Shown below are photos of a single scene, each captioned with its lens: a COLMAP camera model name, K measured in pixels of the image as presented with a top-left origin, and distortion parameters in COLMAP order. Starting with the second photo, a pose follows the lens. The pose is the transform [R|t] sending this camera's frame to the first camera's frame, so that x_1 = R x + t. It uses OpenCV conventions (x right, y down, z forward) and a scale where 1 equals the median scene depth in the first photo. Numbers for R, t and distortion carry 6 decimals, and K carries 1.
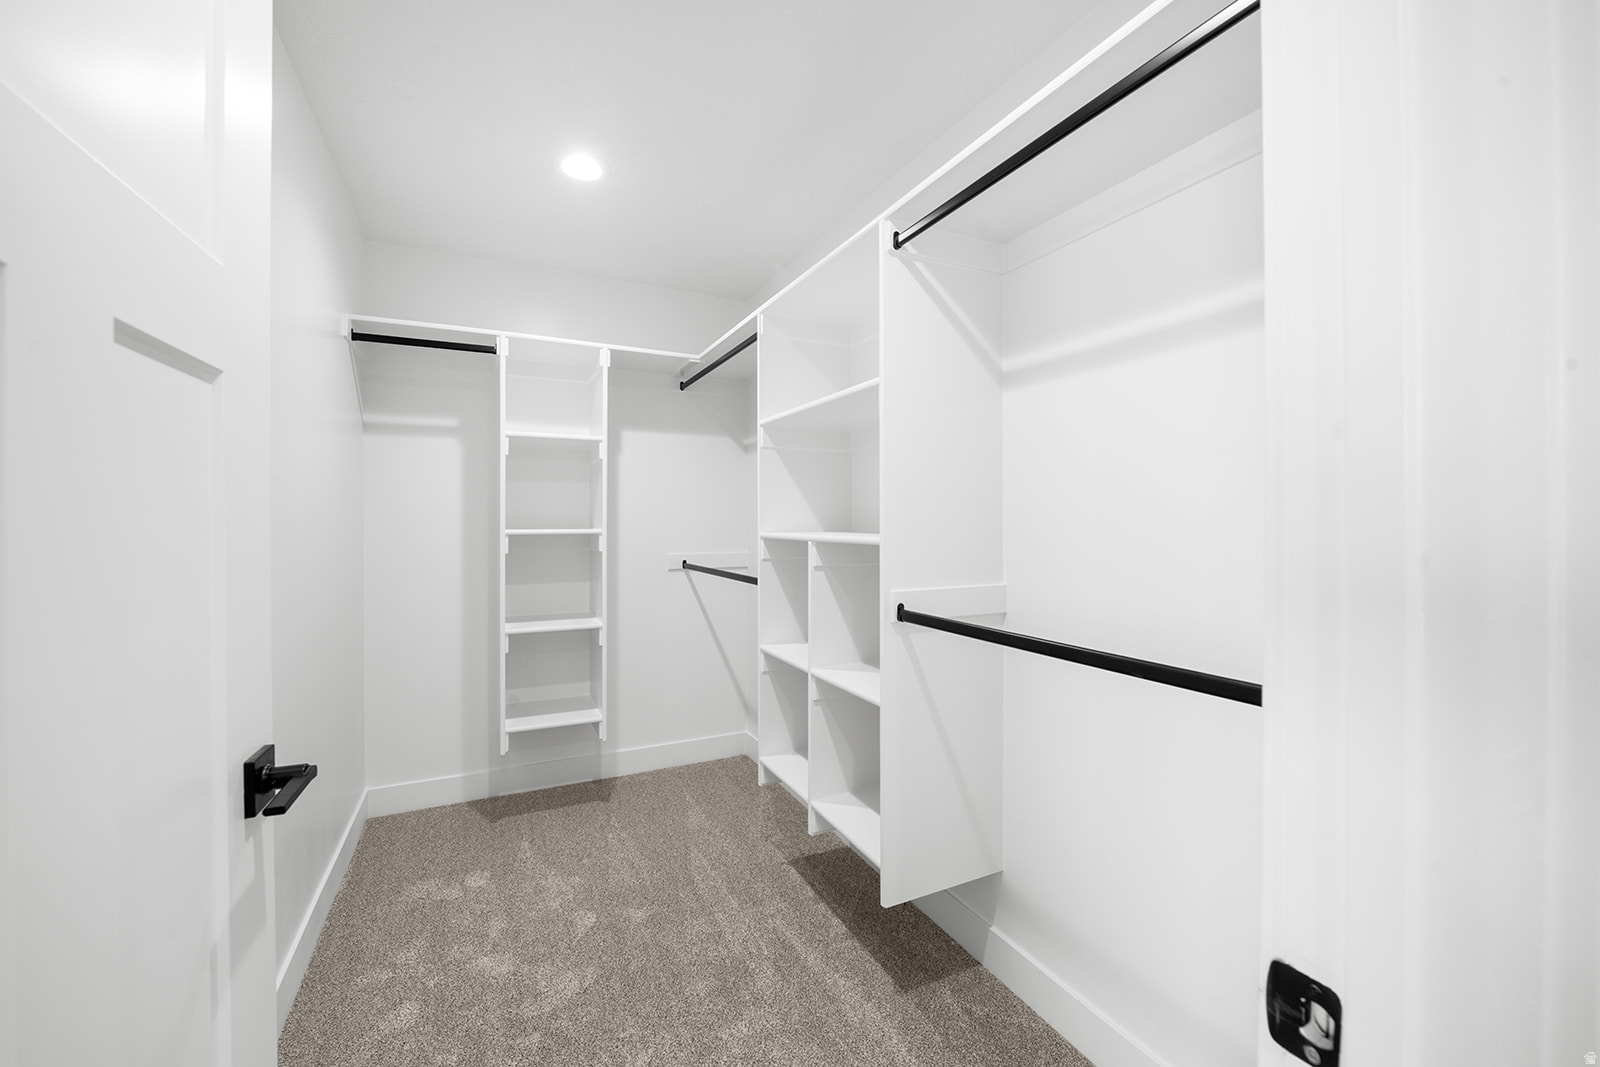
lens RADIAL K [[648.6, 0, 796.0], [0, 648.6, 528.7], [0, 0, 1]] dist [0.018109, -0.000200]
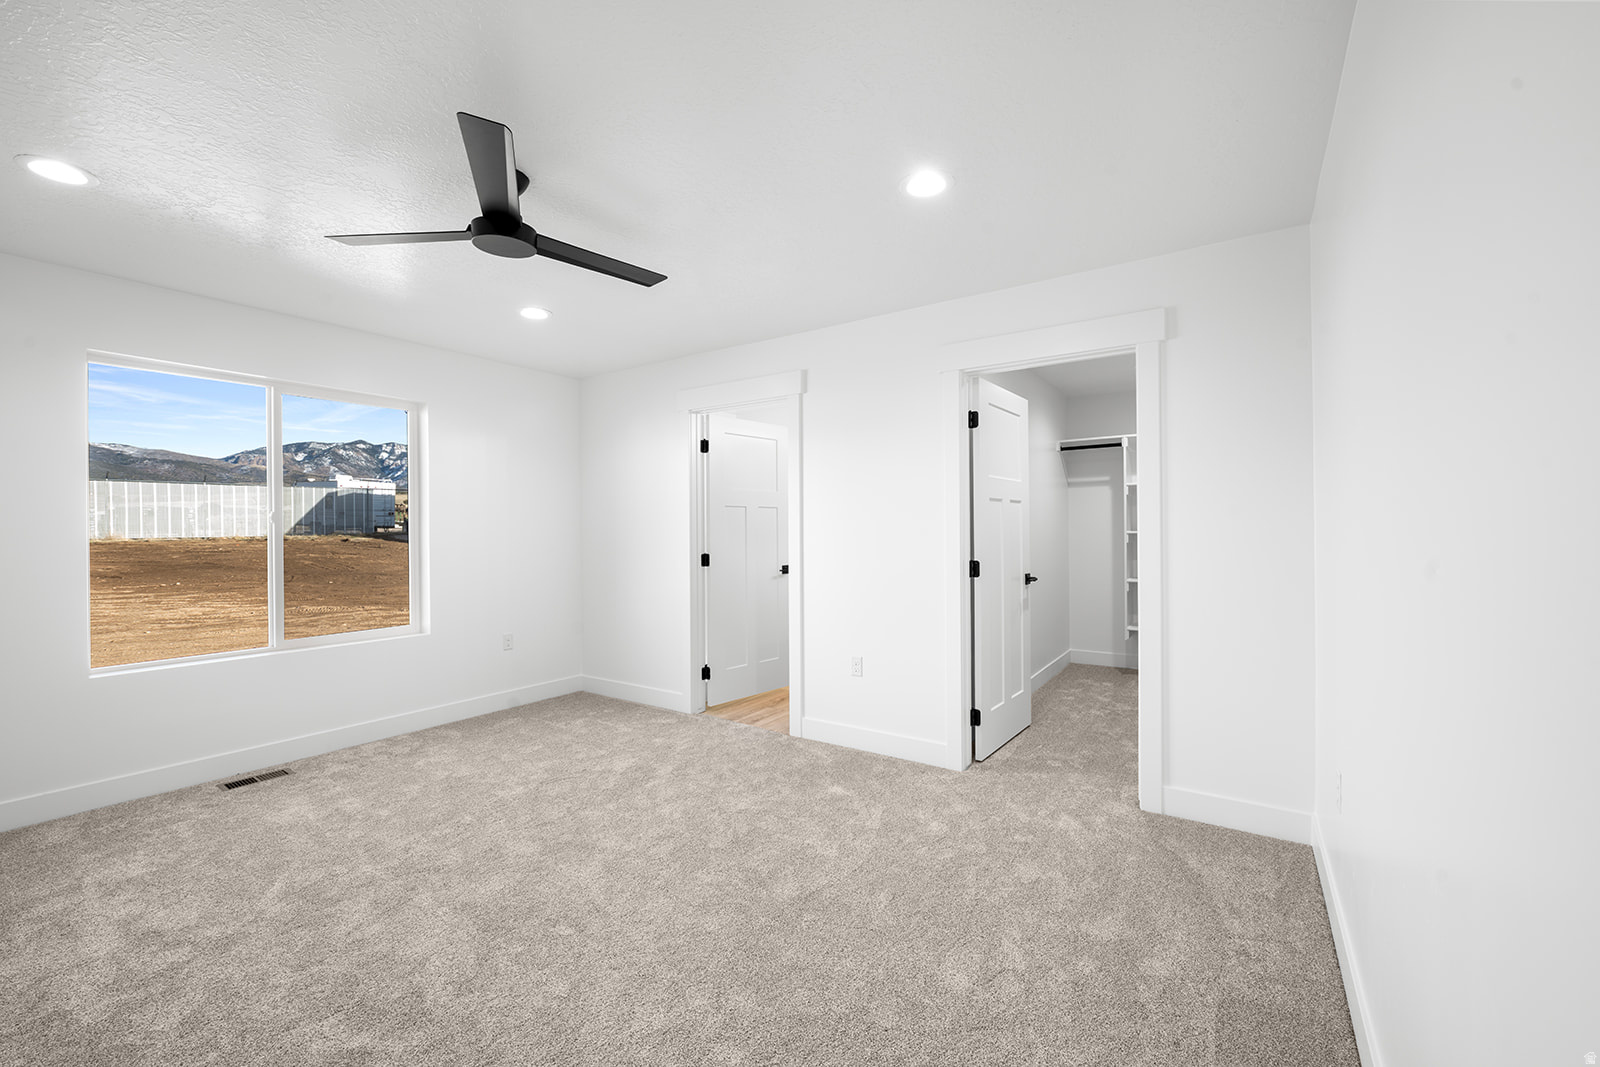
lens RADIAL K [[648.6, 0, 798.2], [0, 648.6, 532.0], [0, 0, 1]] dist [0.018109, -0.000200]
pose [[0.510920, -0.005815, -0.859609, 0.789810], [0.006483, 0.999975, -0.002911, 0.003071], [0.859604, -0.004085, 0.510944, -0.938742]]
